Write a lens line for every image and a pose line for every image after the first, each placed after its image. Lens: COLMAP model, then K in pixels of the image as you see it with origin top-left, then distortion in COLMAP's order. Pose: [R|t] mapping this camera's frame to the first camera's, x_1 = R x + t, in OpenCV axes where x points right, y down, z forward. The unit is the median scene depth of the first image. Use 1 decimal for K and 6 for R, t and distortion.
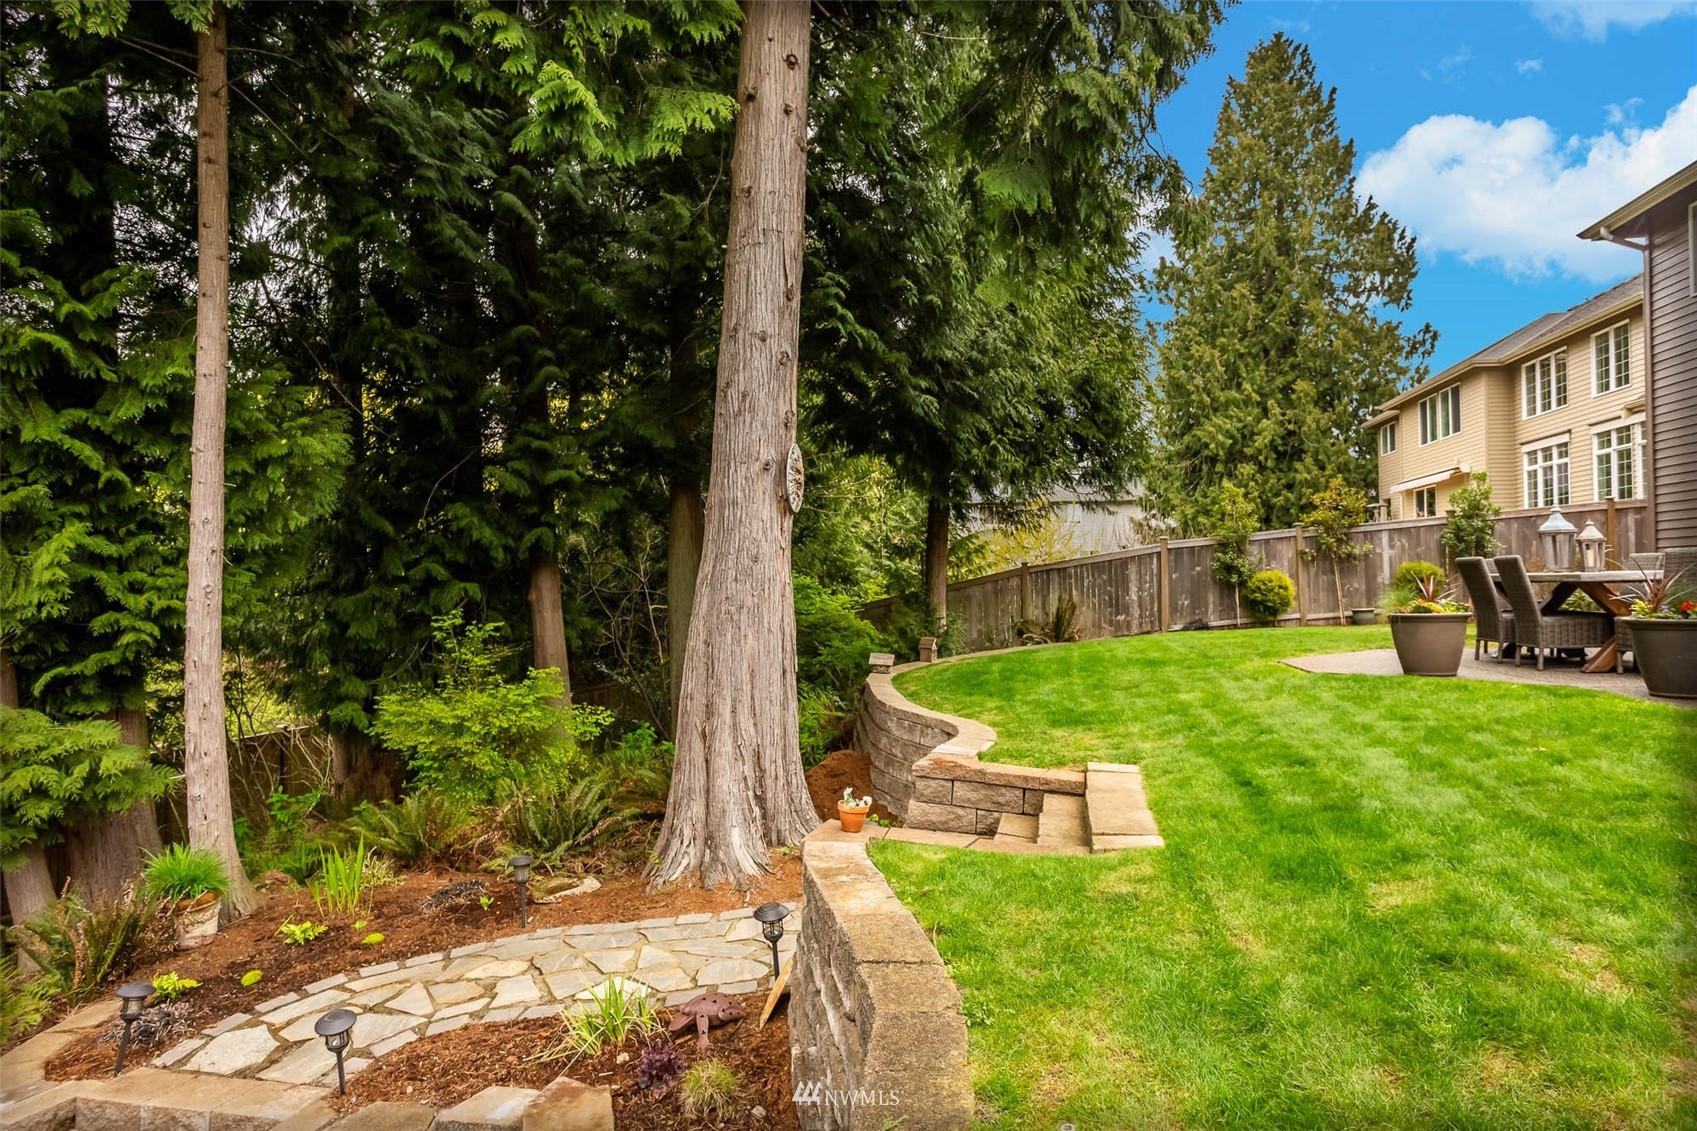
lens RADIAL K [[1012.3, 0, 848.5], [0, 1012.3, 565.5], [0, 0, 1]] dist [-0.007629, 0.001235]
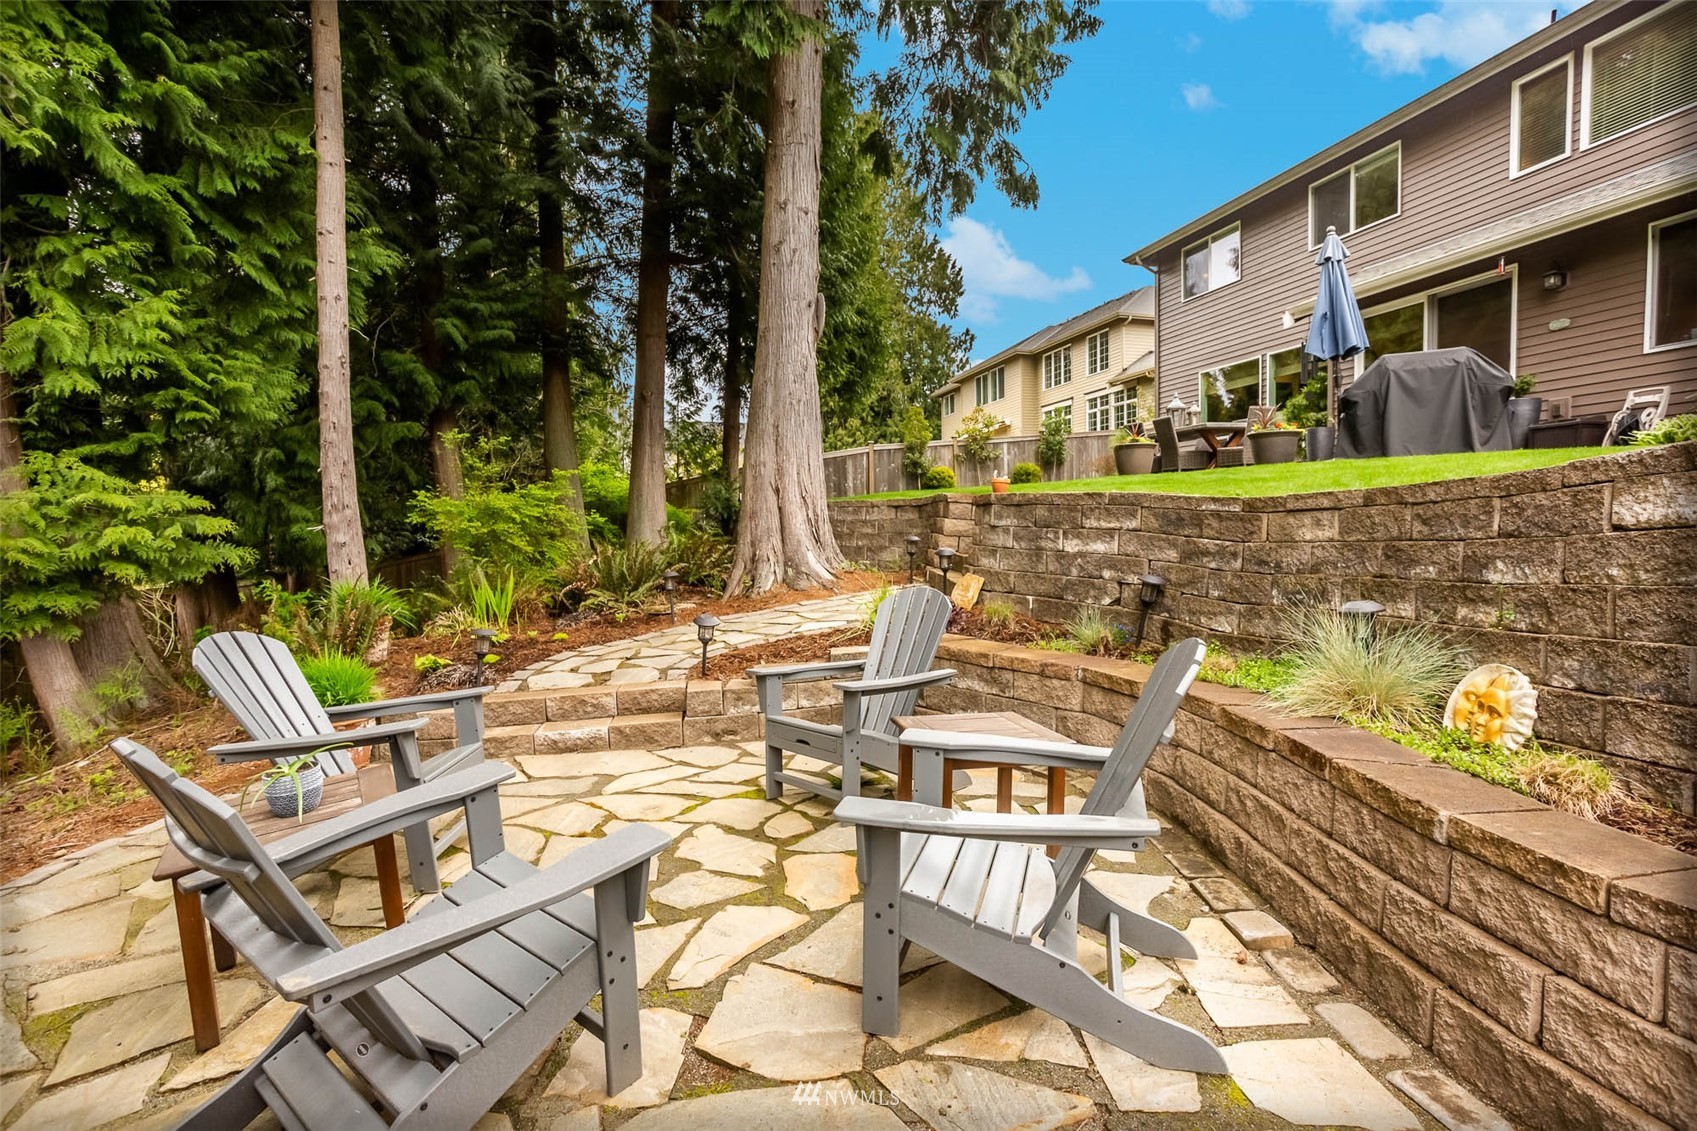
lens RADIAL K [[836.5, 0, 841.0], [0, 836.5, 563.7], [0, 0, 1]] dist [-0.024287, 0.000697]
pose [[0.899509, -0.012676, 0.436719, -0.189217], [-0.007767, 0.998957, 0.044993, 0.071765], [-0.436834, -0.043863, 0.898472, -0.026489]]
